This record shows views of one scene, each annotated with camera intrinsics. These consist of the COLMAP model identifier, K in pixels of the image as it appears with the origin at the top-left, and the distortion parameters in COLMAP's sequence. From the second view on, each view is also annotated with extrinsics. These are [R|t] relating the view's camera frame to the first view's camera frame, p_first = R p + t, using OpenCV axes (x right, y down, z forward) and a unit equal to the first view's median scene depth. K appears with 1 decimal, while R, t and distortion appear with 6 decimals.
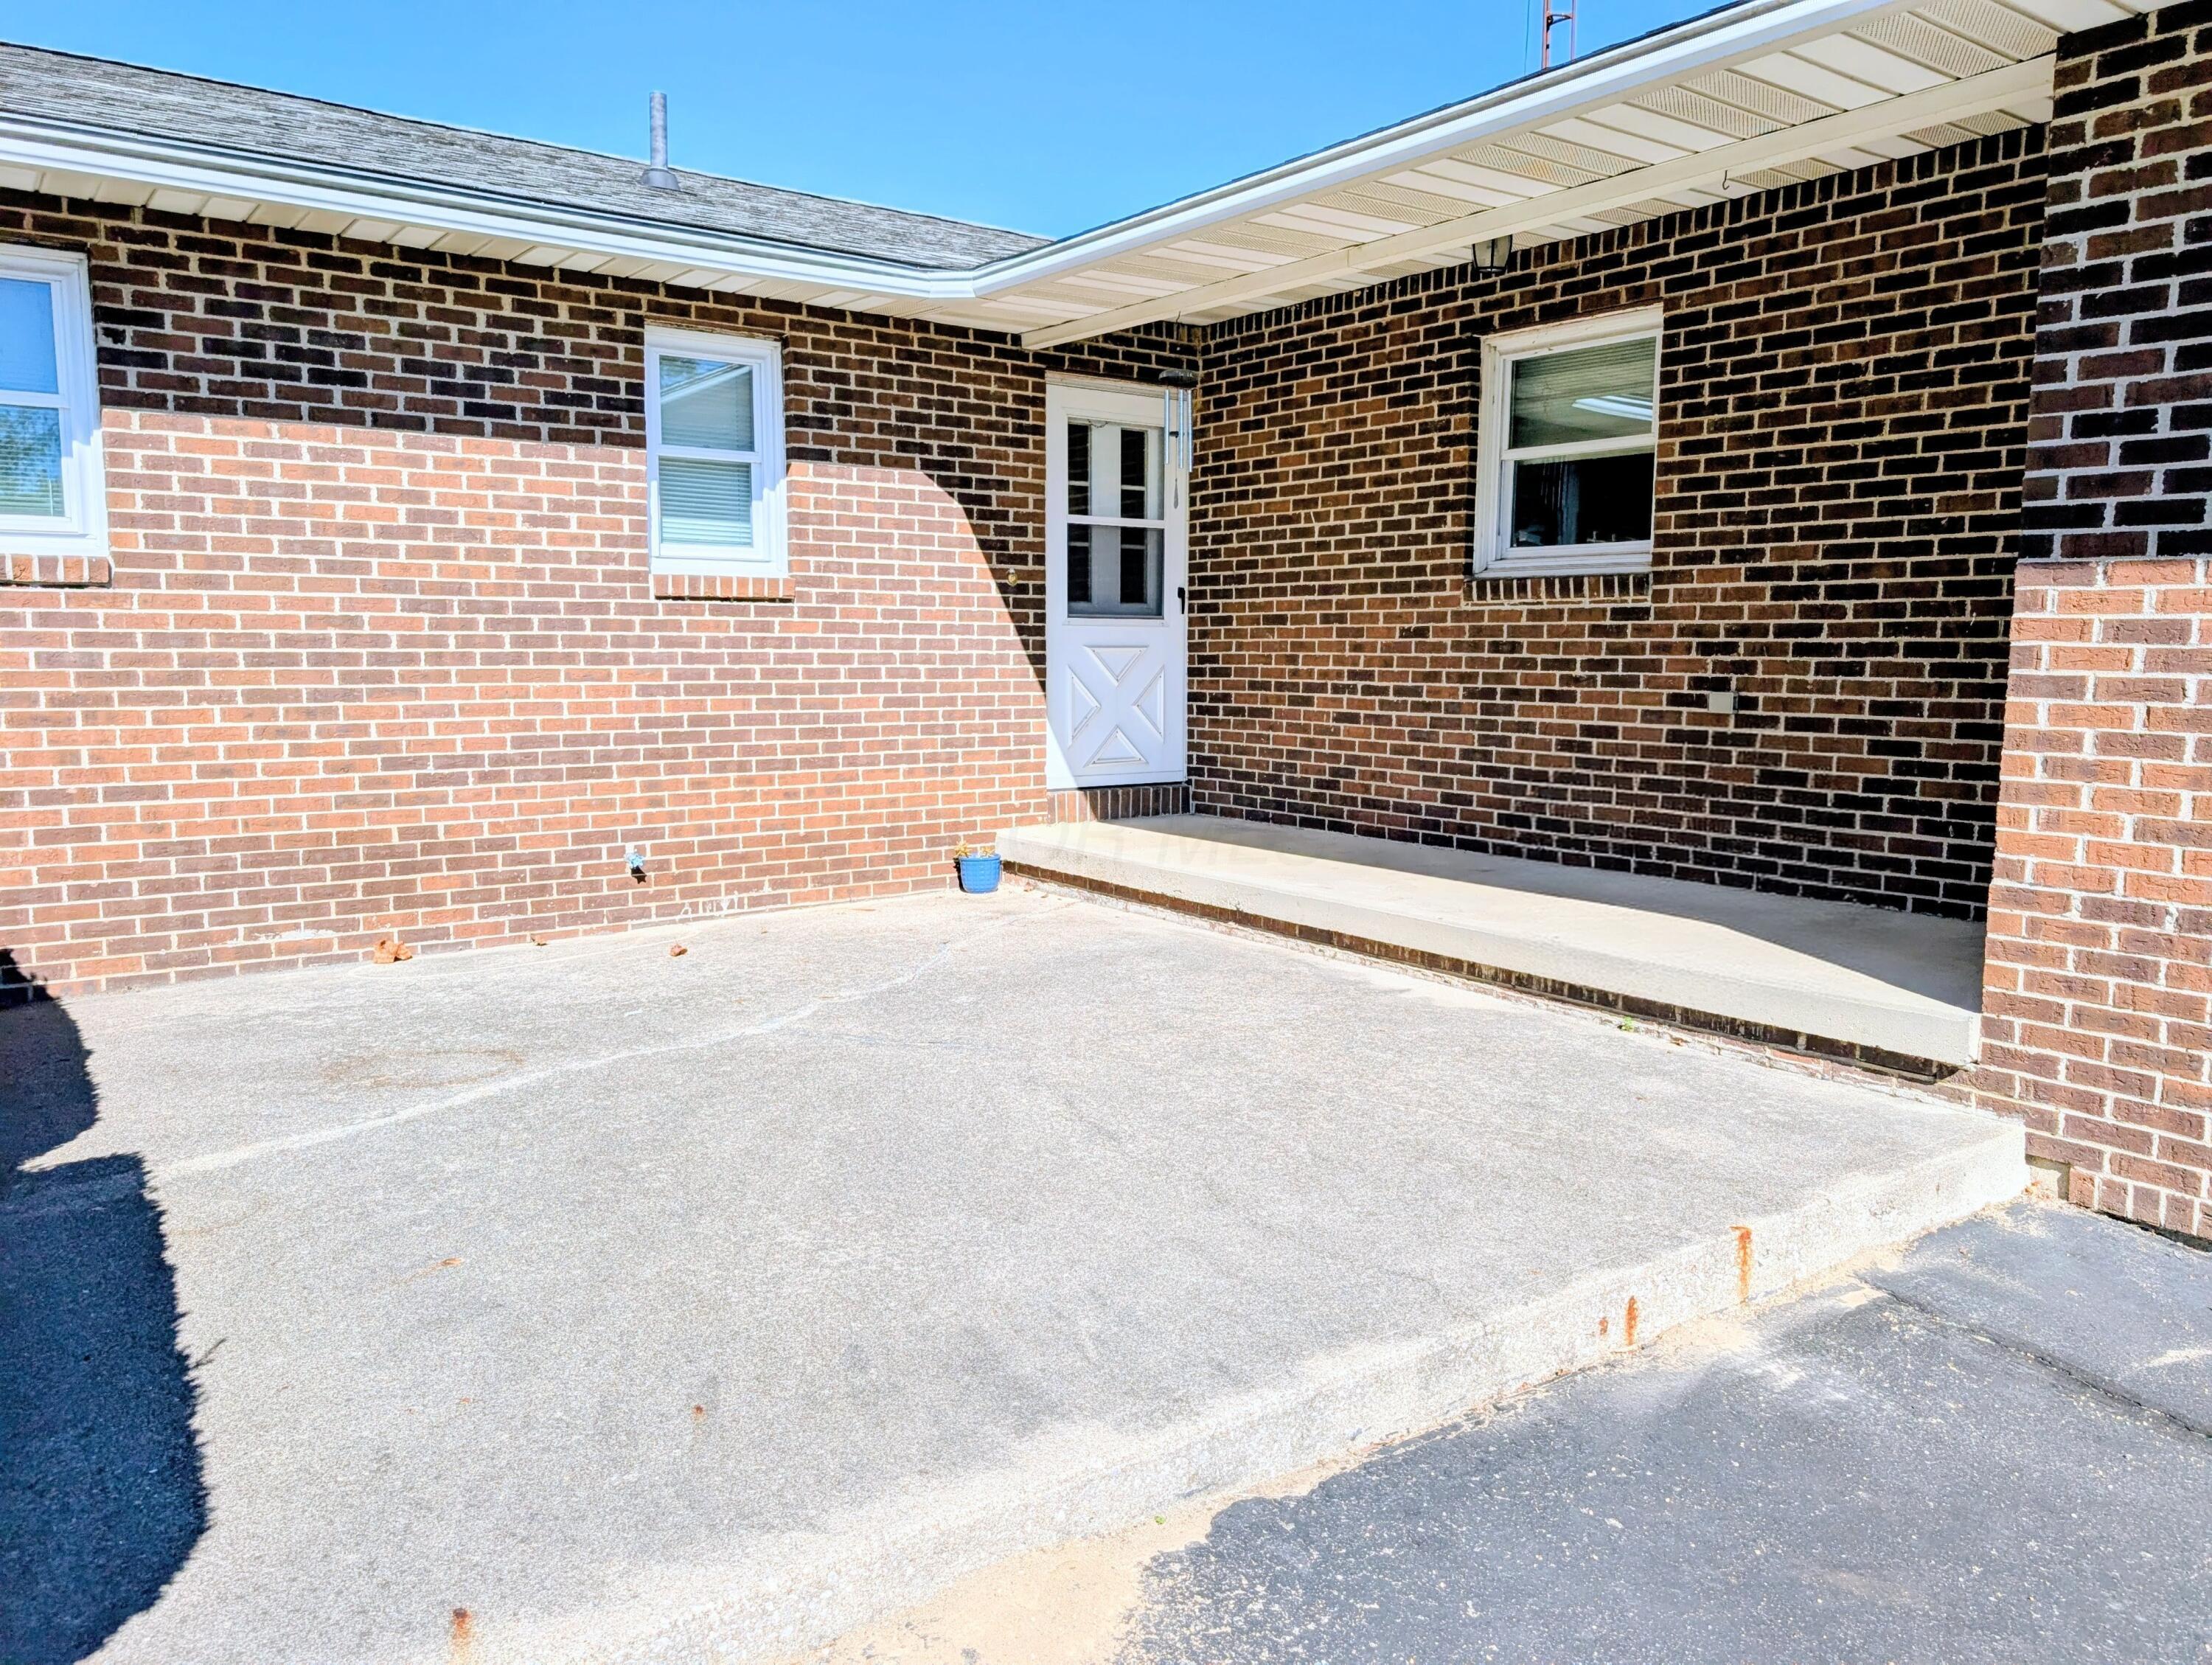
lens RADIAL K [[1656.1, 0, 1106.0], [0, 1656.1, 832.5], [0, 0, 1]] dist [0.014520, -0.007231]
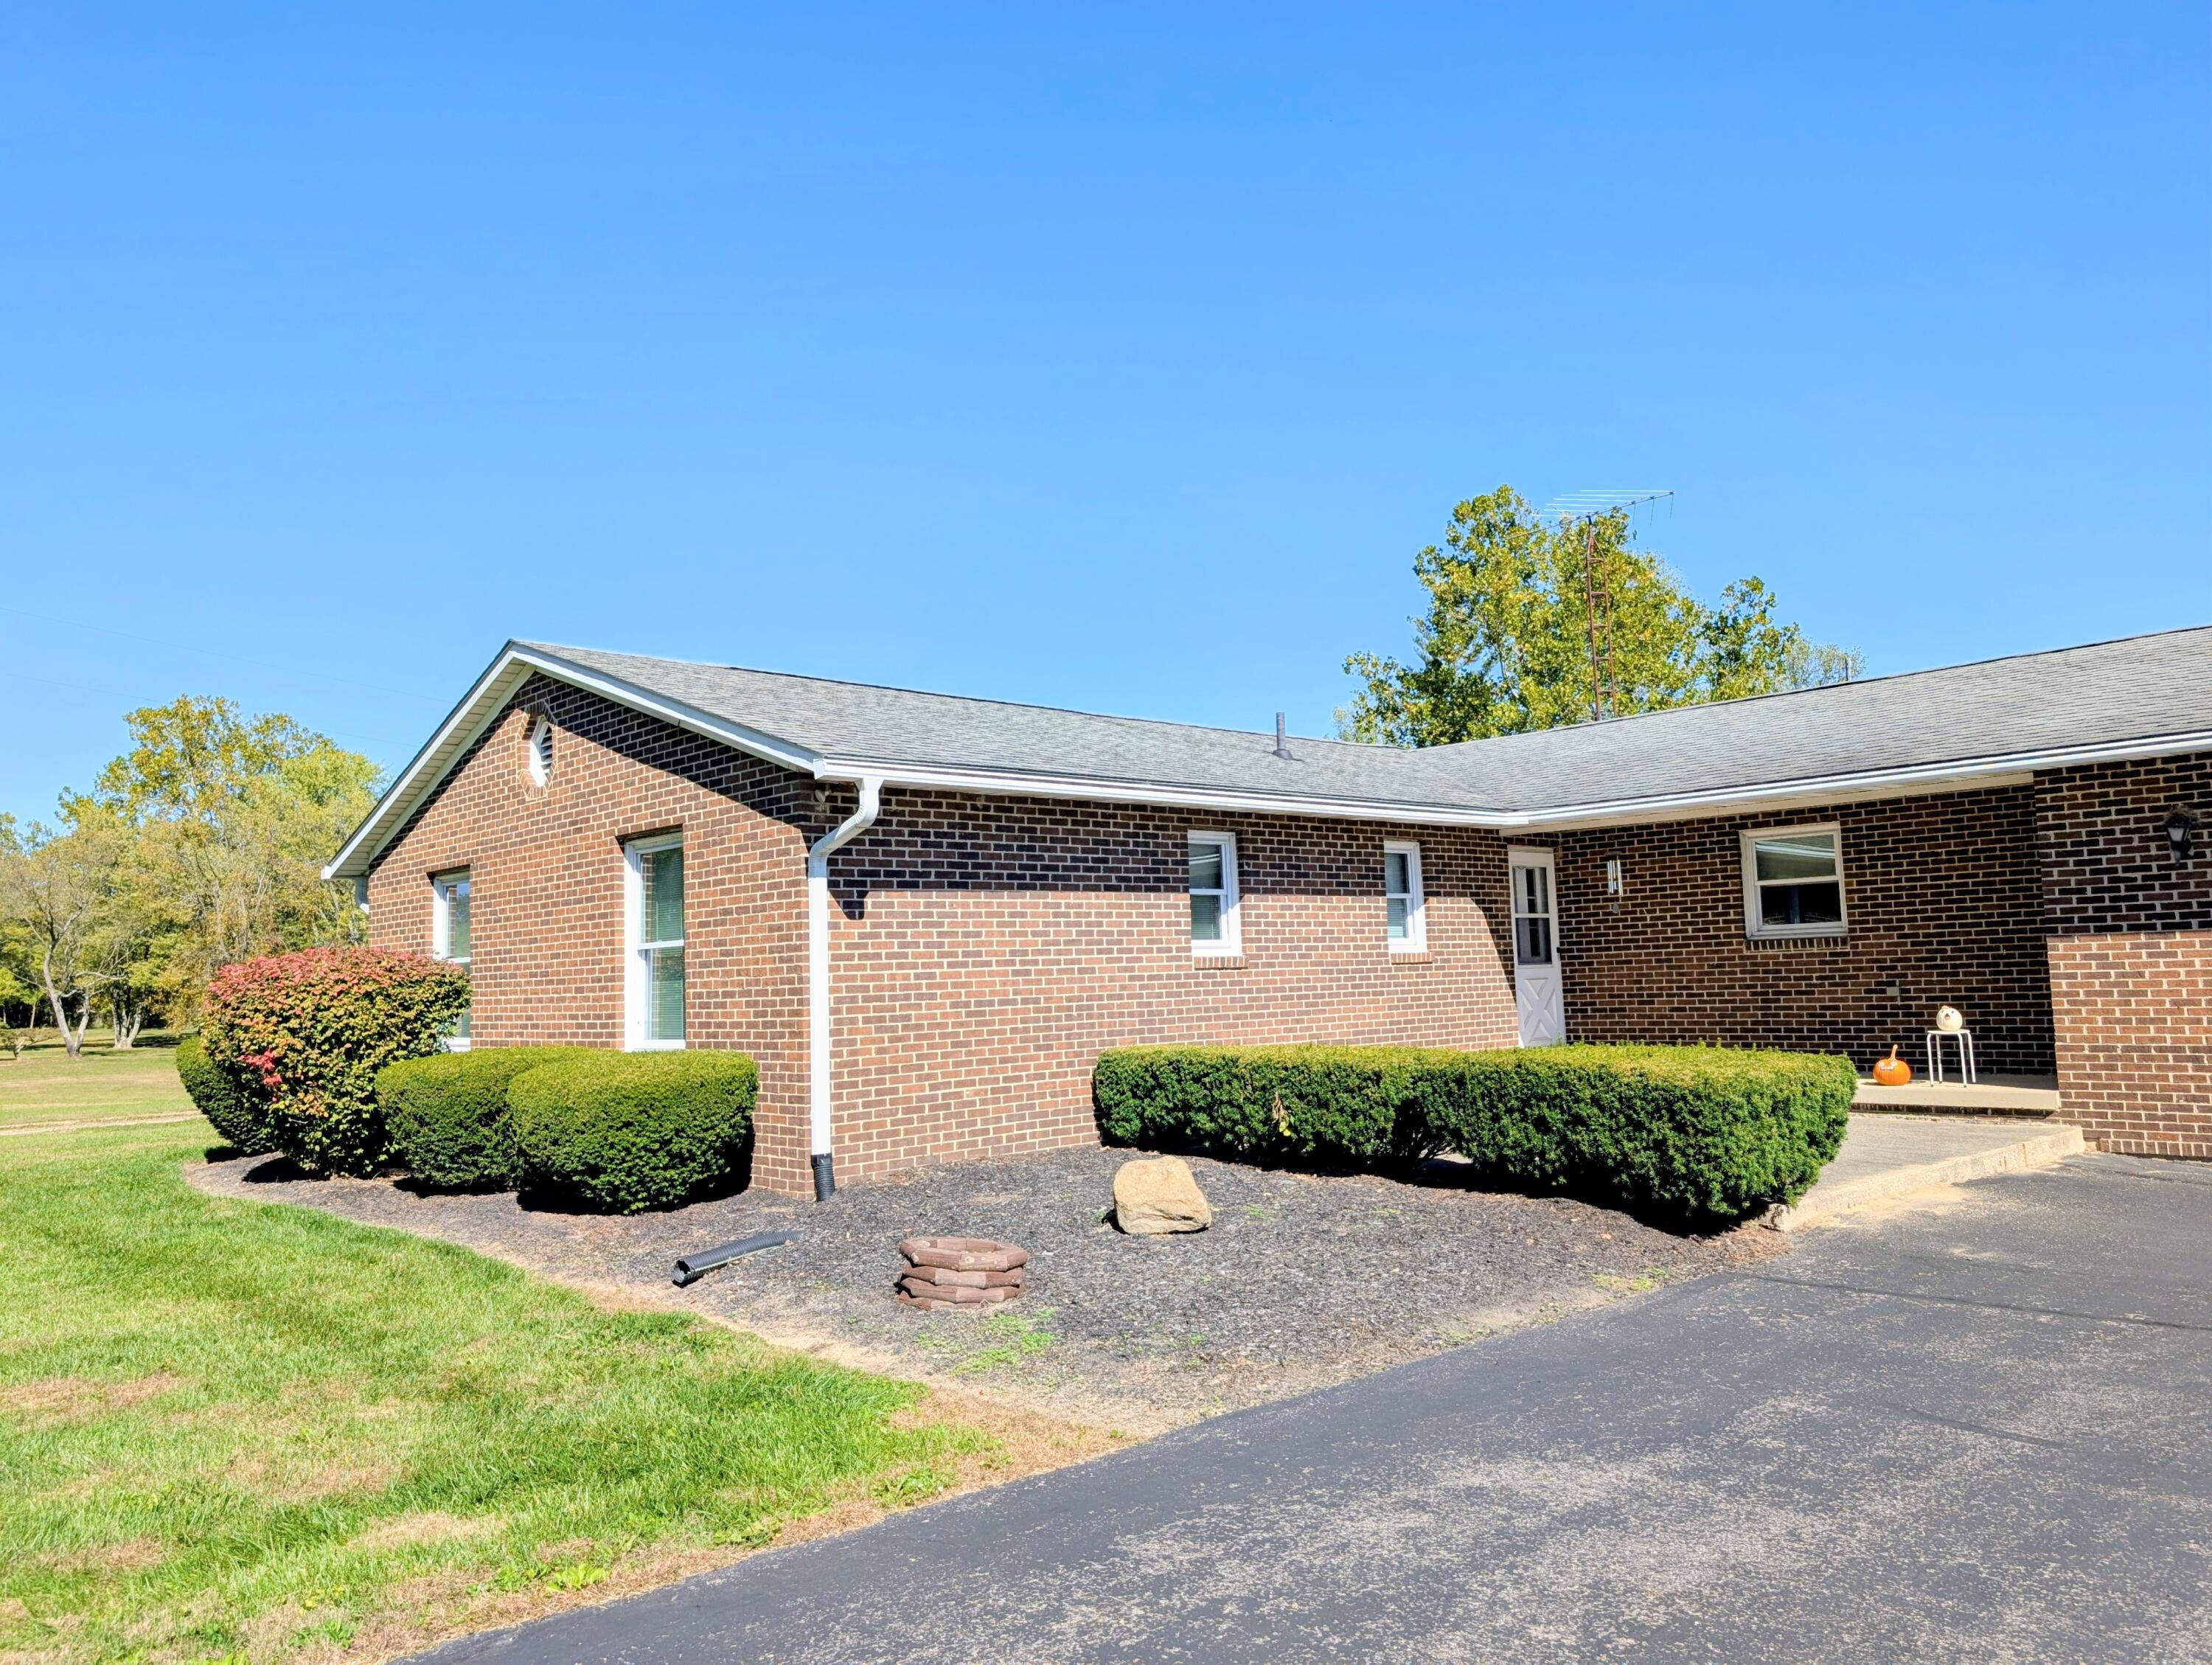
lens RADIAL K [[1556.7, 0, 1106.0], [0, 1556.7, 832.5], [0, 0, 1]] dist [0.032176, -0.043066]
pose [[0.995467, -0.032241, 0.089473, -0.946060], [0.050268, 0.977003, -0.207214, 0.106600], [-0.080735, 0.210773, 0.974195, -1.127946]]
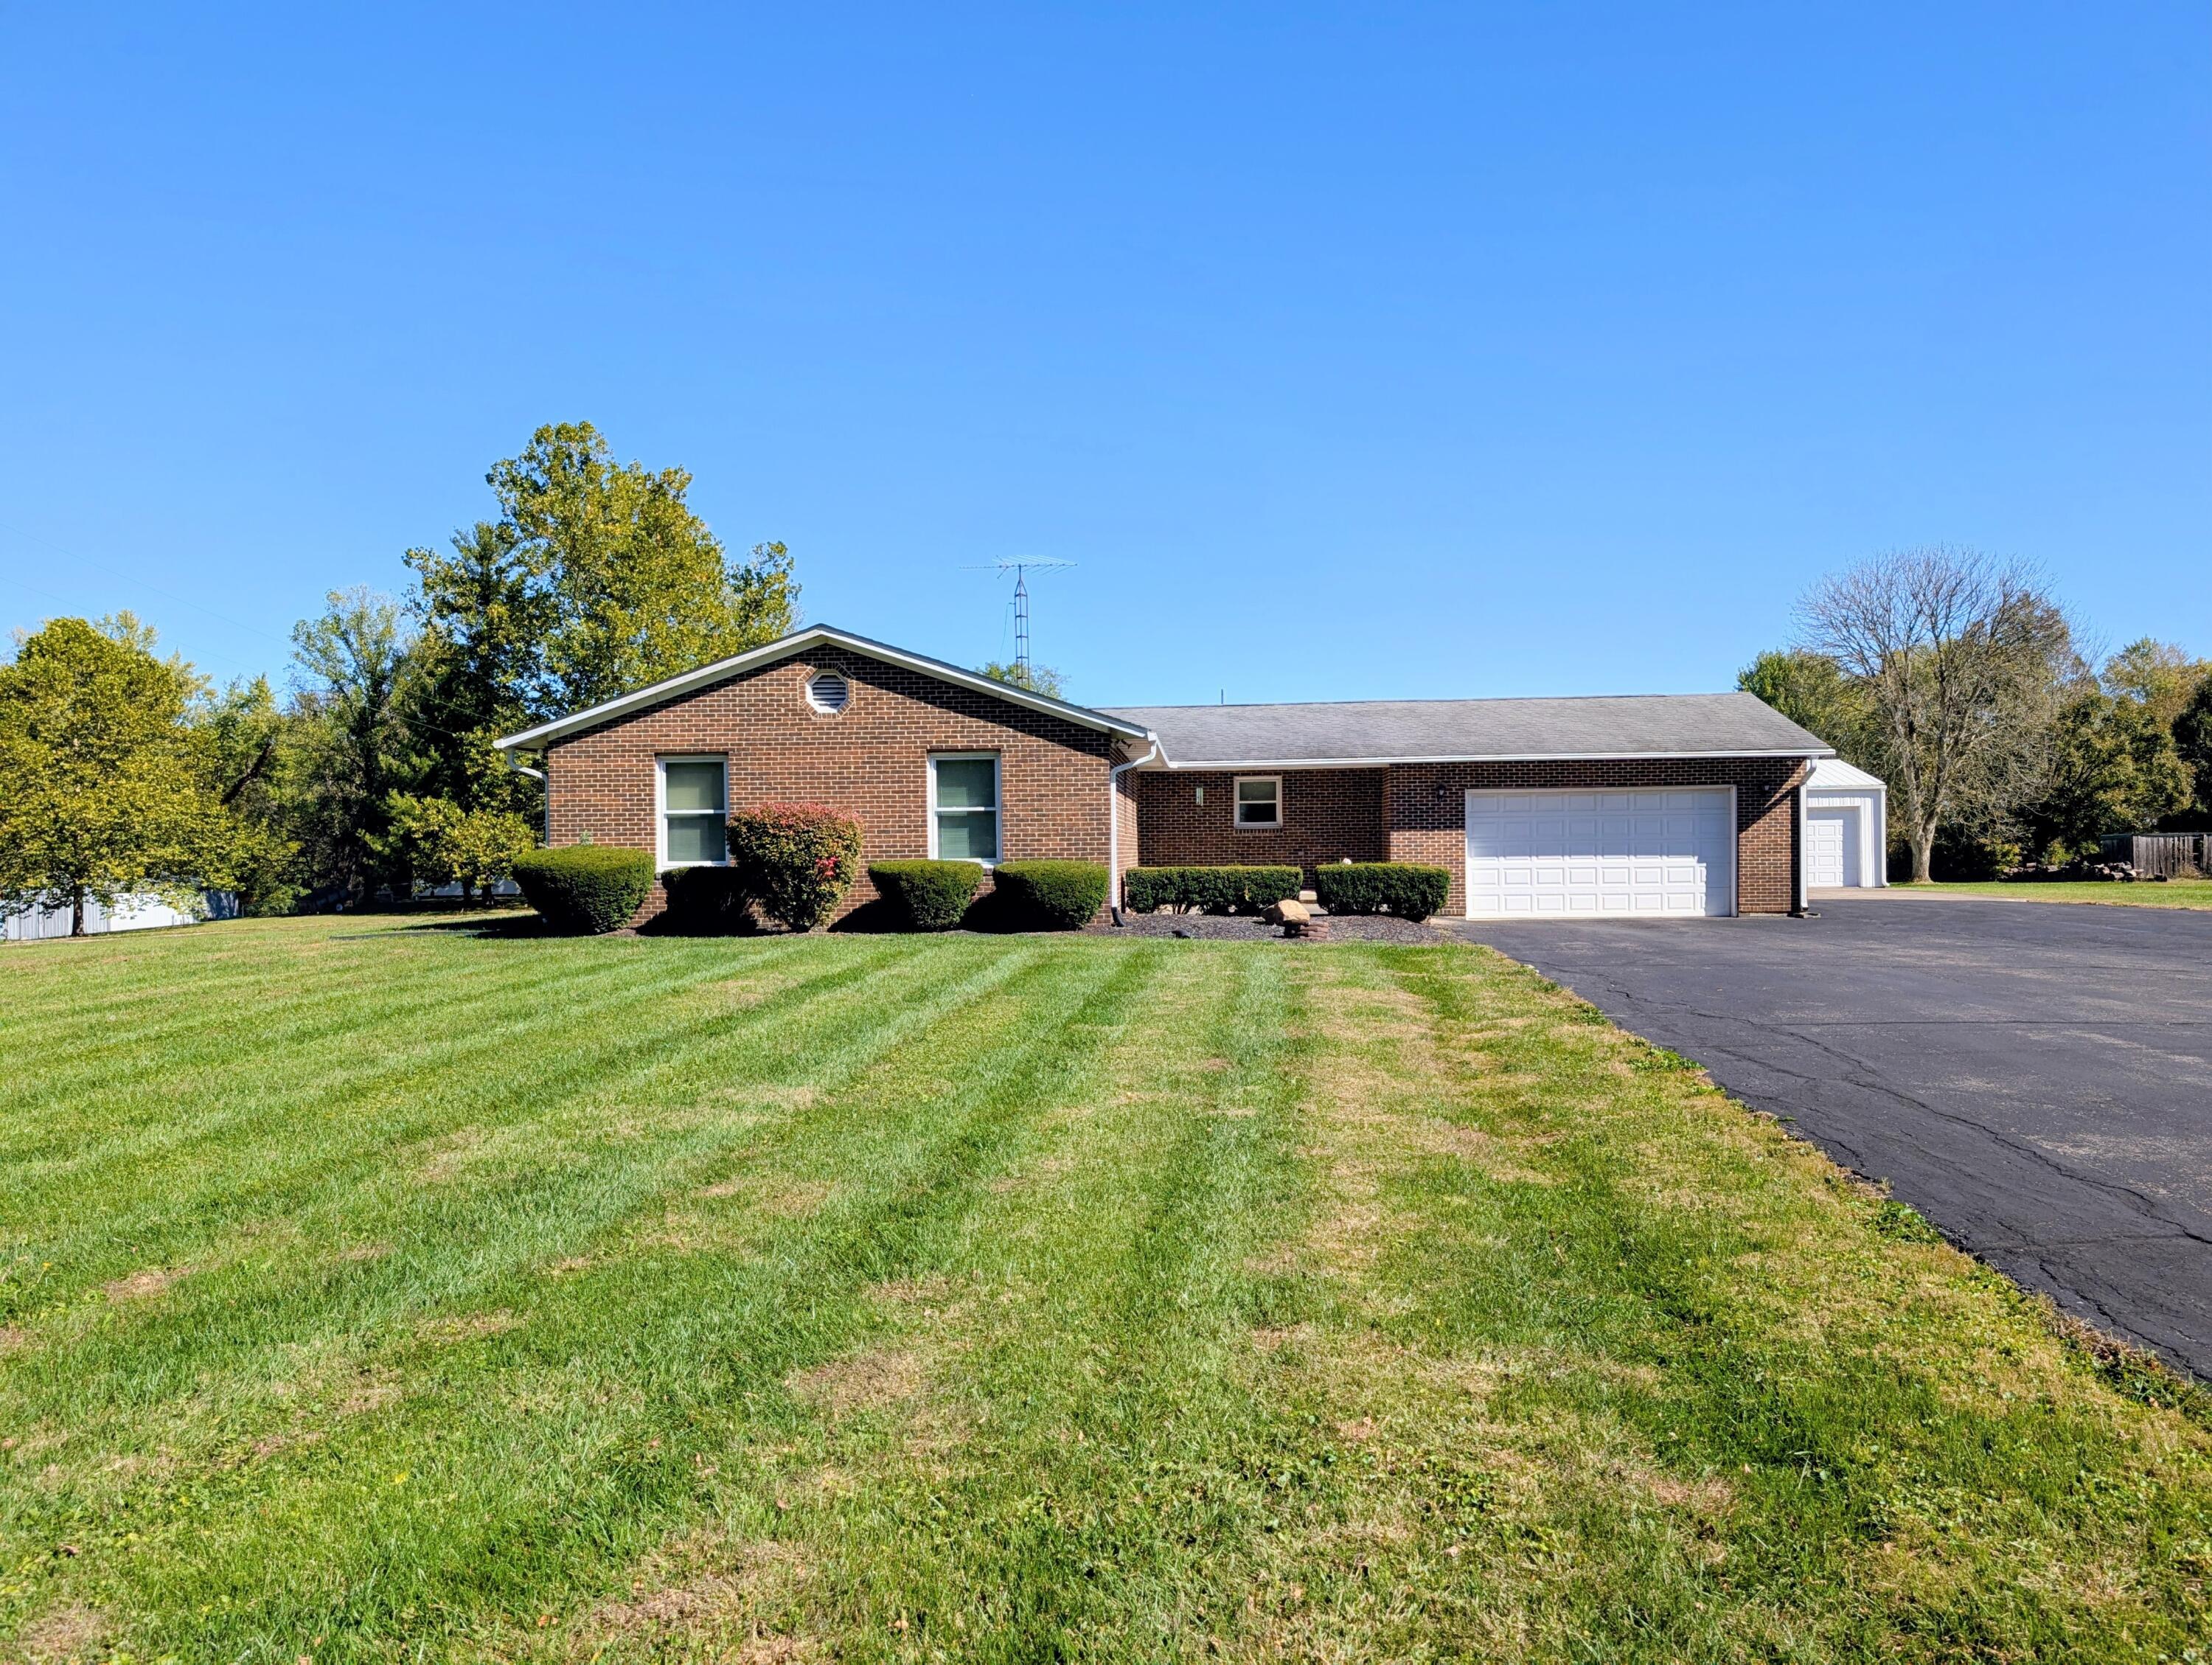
lens RADIAL K [[1556.7, 0, 1106.0], [0, 1556.7, 832.5], [0, 0, 1]] dist [0.032176, -0.043066]
pose [[0.663813, -0.004767, 0.747884, -3.819031], [0.102055, 0.991203, -0.084265, 0.213175], [-0.740903, 0.132262, 0.658460, -1.834626]]
